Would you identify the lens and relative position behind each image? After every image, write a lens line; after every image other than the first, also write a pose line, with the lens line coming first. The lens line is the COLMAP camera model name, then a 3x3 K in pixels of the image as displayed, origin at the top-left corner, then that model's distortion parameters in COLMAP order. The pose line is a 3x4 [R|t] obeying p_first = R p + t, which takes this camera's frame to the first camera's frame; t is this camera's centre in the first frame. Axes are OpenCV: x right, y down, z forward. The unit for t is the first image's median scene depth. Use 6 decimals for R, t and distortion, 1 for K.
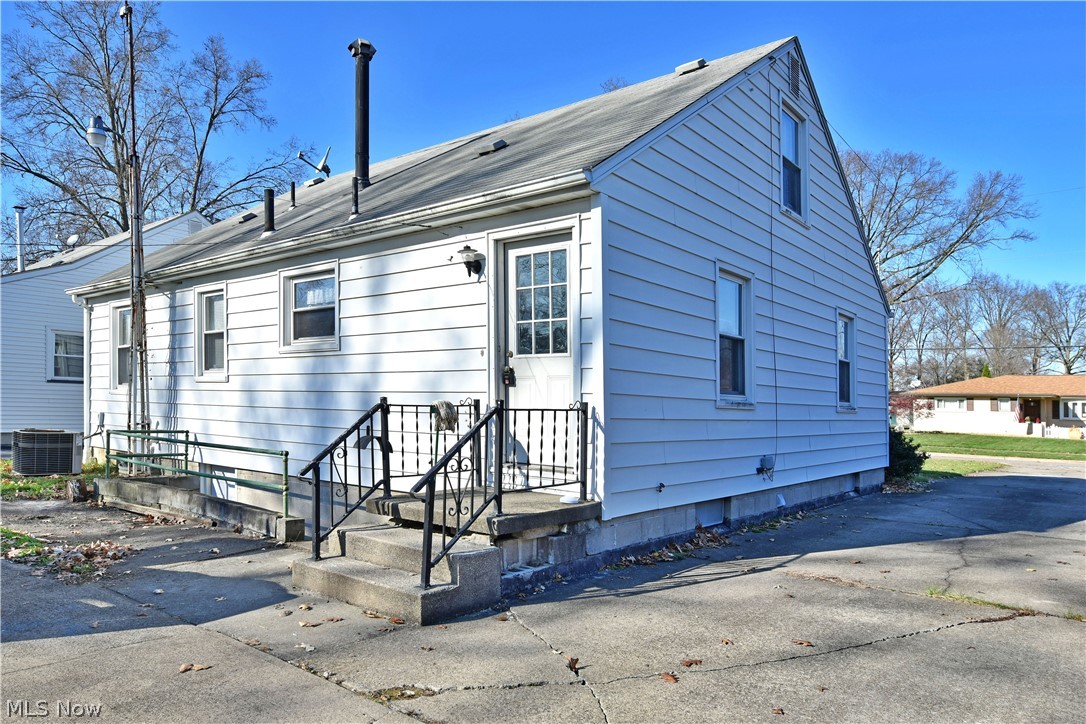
lens RADIAL K [[697.9, 0, 542.3], [0, 697.9, 368.9], [0, 0, 1]] dist [-0.008042, -0.004864]
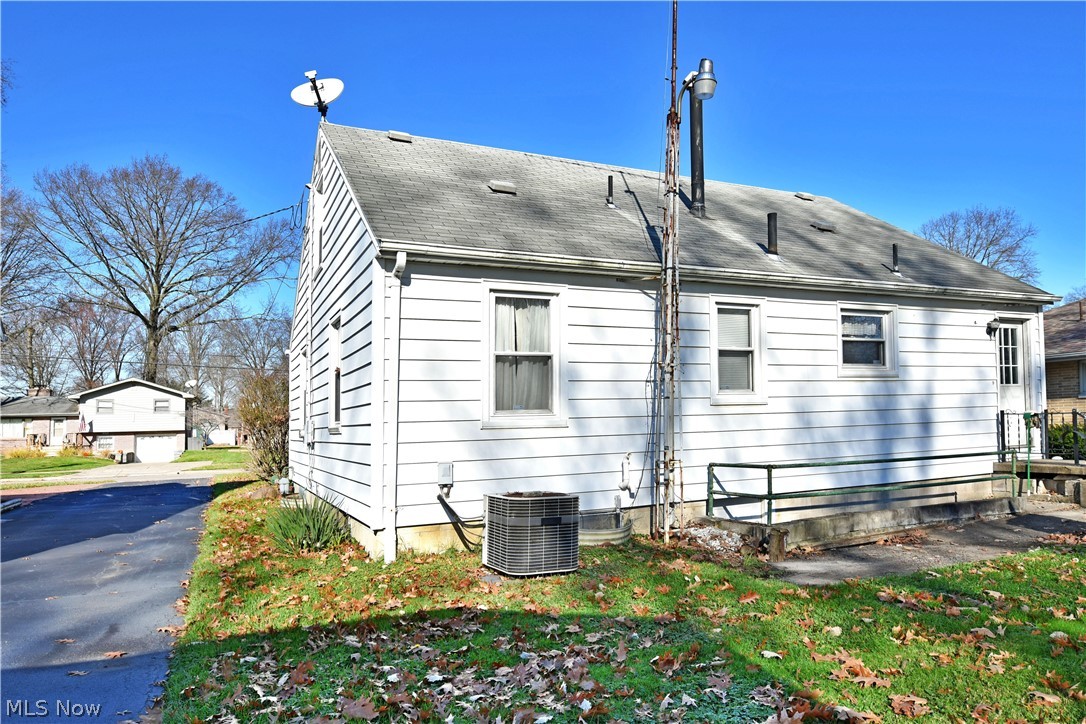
lens RADIAL K [[697.9, 0, 542.2], [0, 697.9, 358.3], [0, 0, 1]] dist [-0.008042, -0.004864]
pose [[0.447871, 0.049870, 0.892706, -1.684867], [-0.003885, 0.998542, -0.053834, 0.010378], [-0.894090, 0.020643, 0.447412, 0.998807]]
